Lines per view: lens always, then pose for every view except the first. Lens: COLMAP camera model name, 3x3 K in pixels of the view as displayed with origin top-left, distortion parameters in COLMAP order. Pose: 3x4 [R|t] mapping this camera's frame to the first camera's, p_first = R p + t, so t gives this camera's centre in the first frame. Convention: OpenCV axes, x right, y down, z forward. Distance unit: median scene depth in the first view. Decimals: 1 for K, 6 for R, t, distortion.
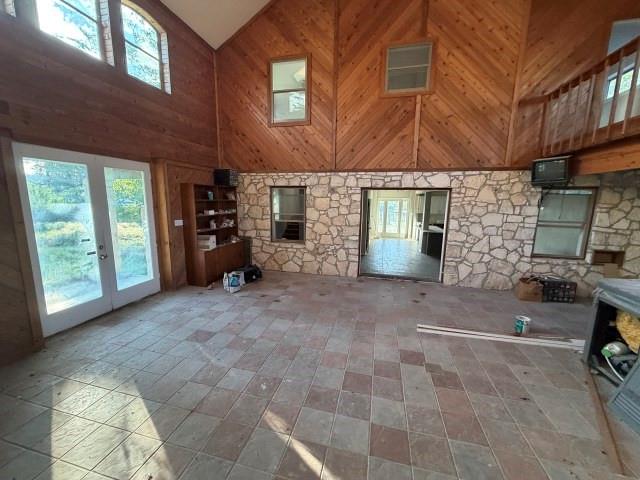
lens RADIAL K [[254.2, 0, 318.2], [0, 254.2, 238.7], [0, 0, 1]] dist [-0.000884, -0.000738]
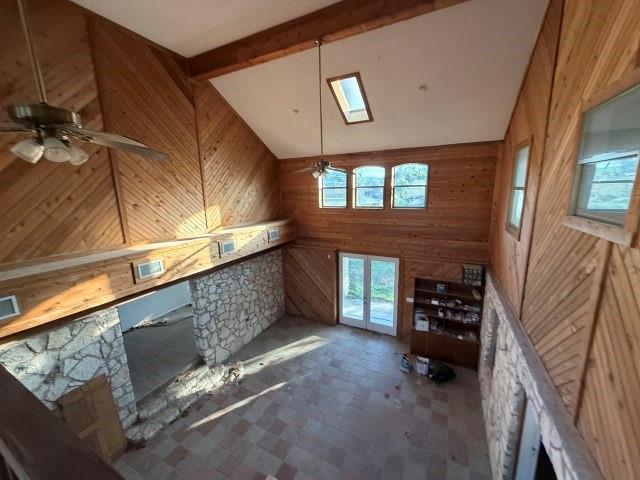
lens RADIAL K [[254.2, 0, 315.4], [0, 254.2, 243.9], [0, 0, 1]] dist [-0.000884, -0.000738]
pose [[-0.236492, 0.197121, -0.951428, 0.952301], [-0.129952, 0.963990, 0.232025, -0.707343], [0.962904, 0.178512, -0.202360, 0.849515]]
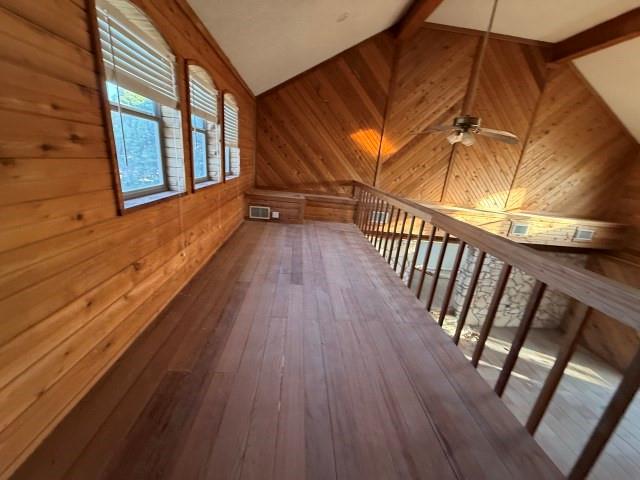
lens RADIAL K [[254.2, 0, 319.5], [0, 254.2, 239.2], [0, 0, 1]] dist [-0.000884, -0.000738]
pose [[-0.944438, -0.003823, -0.328667, 1.374143], [-0.152306, 0.891194, 0.427290, -0.693338], [0.291272, 0.453607, -0.842260, 1.060155]]
